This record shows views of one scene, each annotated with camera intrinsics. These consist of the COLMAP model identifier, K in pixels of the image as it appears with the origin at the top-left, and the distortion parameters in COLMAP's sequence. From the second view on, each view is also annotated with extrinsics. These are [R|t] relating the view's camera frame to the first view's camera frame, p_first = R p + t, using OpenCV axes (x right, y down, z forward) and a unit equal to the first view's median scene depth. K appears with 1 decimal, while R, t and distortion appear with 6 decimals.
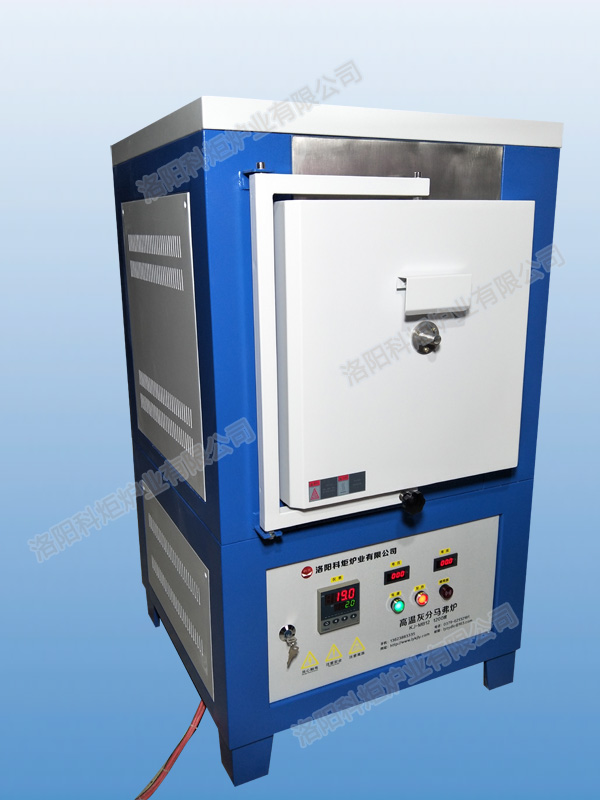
lens RADIAL K [[690.2, 0, 302.7], [0, 690.2, 415.4], [0, 0, 1]] dist [-0.006972, 0.001174]
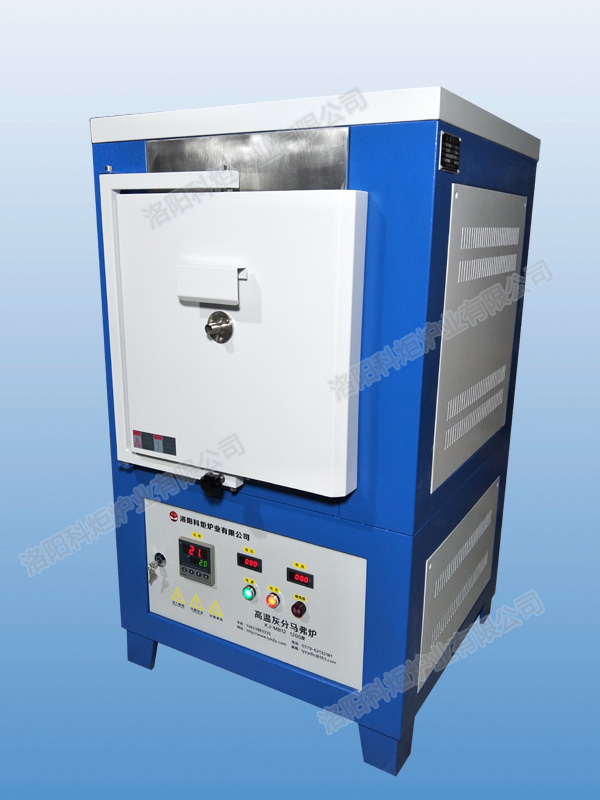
lens RADIAL K [[670.7, 0, 300.0], [0, 670.7, 400.0], [0, 0, 1]] dist [0.009679, -0.005352]
pose [[0.558728, 0.228709, -0.797192, 0.919592], [-0.233653, 0.965697, 0.113291, -0.129218], [0.795757, 0.122967, 0.593001, 0.451336]]
